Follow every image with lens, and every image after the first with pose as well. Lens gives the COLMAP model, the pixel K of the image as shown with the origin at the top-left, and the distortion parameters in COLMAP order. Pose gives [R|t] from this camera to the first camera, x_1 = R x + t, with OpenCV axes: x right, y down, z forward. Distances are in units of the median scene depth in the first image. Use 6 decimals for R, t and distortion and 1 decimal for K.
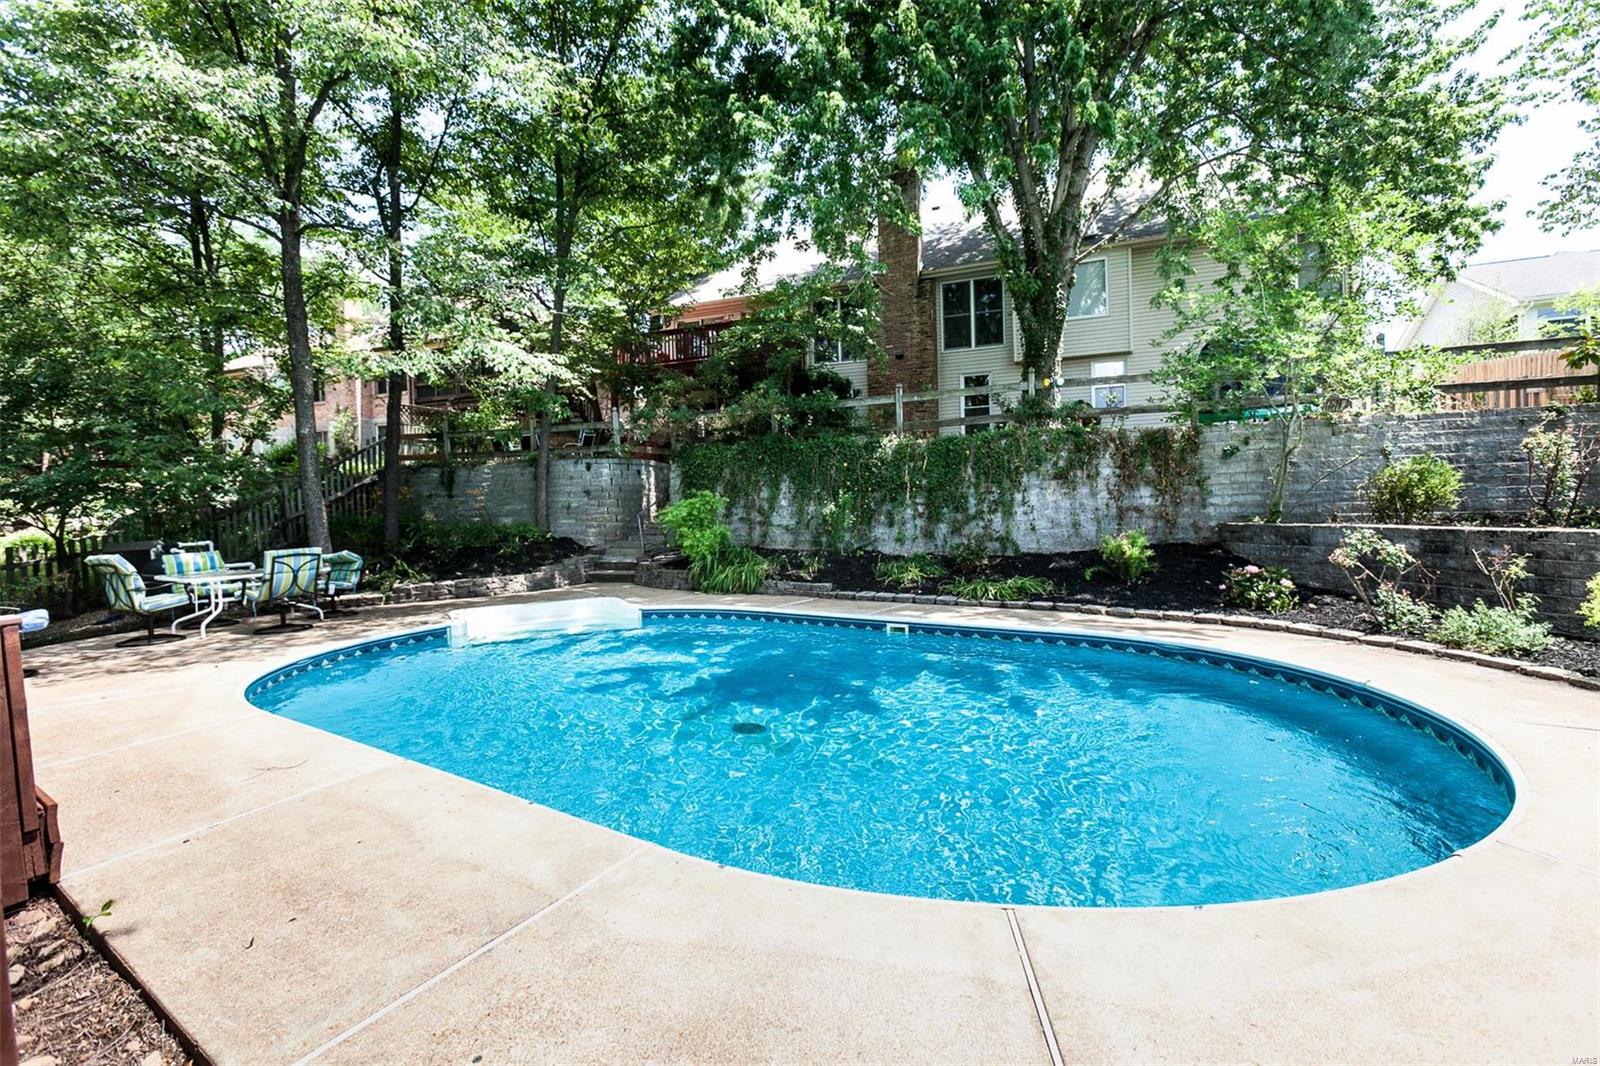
lens RADIAL K [[732.2, 0, 801.1], [0, 732.2, 529.6], [0, 0, 1]] dist [0.000579, 0.000300]
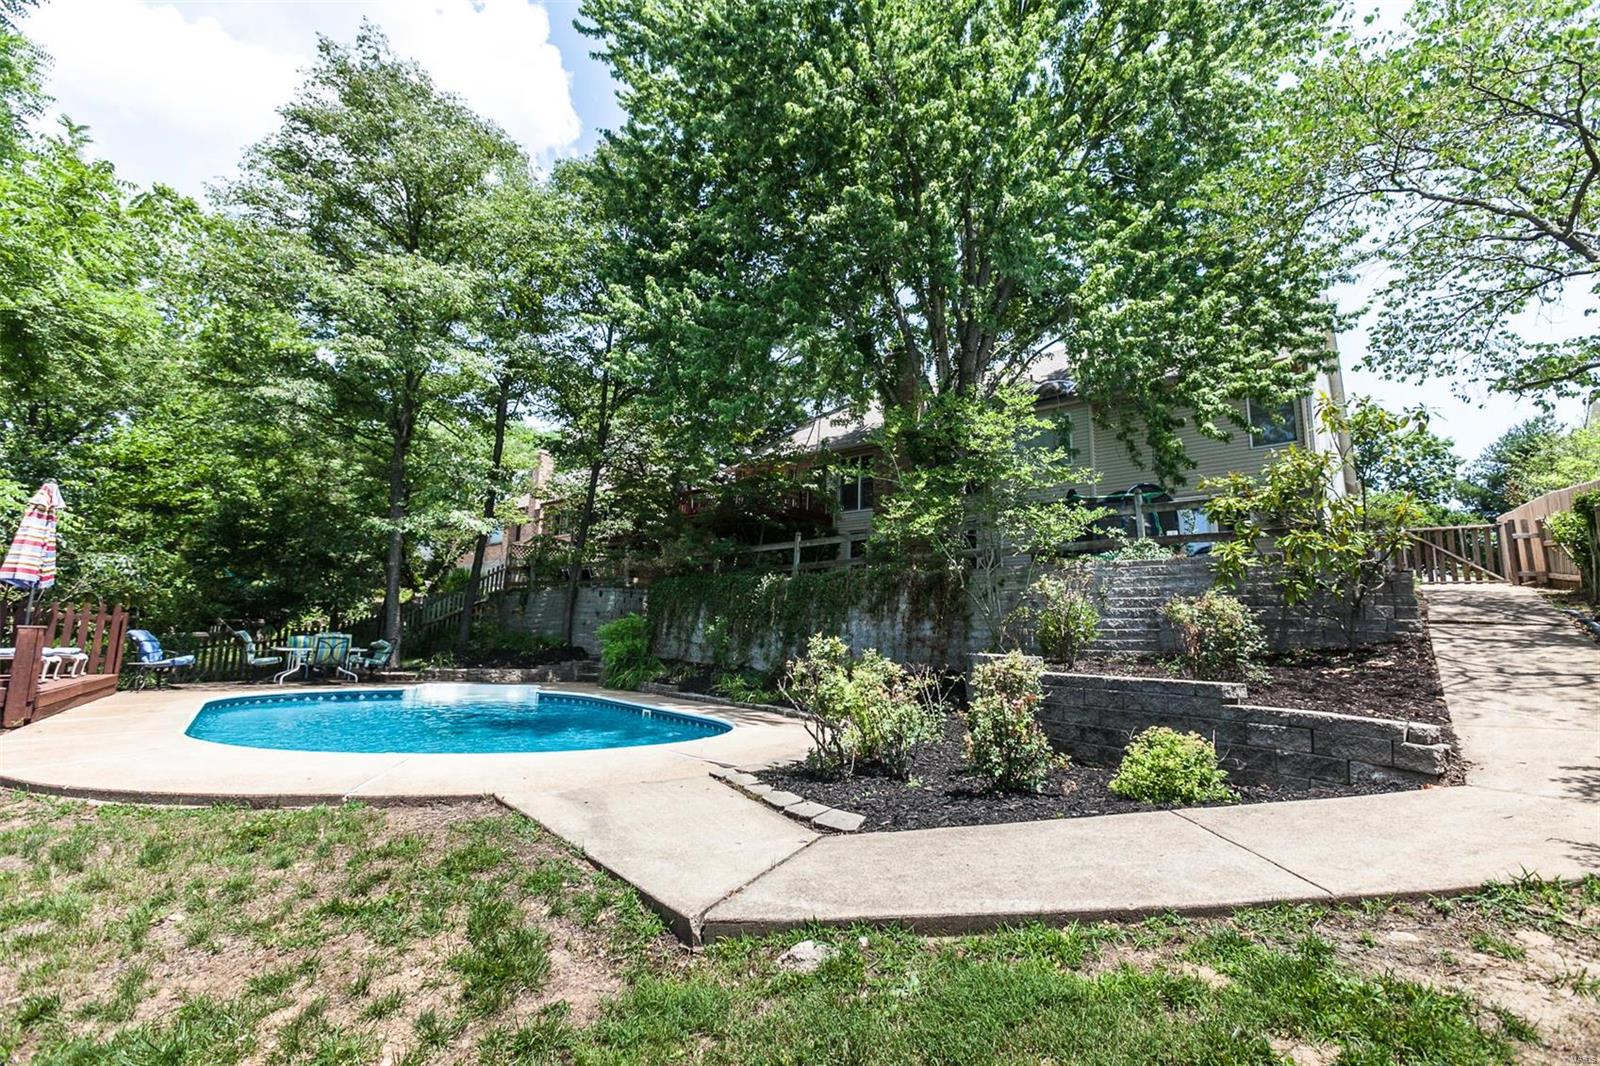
lens RADIAL K [[732.2, 0, 798.0], [0, 732.2, 533.5], [0, 0, 1]] dist [0.000579, 0.000300]
pose [[0.941328, -0.002671, -0.337483, 0.663329], [-0.060110, 0.982654, -0.175438, 0.022575], [0.332098, 0.185430, 0.924839, -0.179046]]
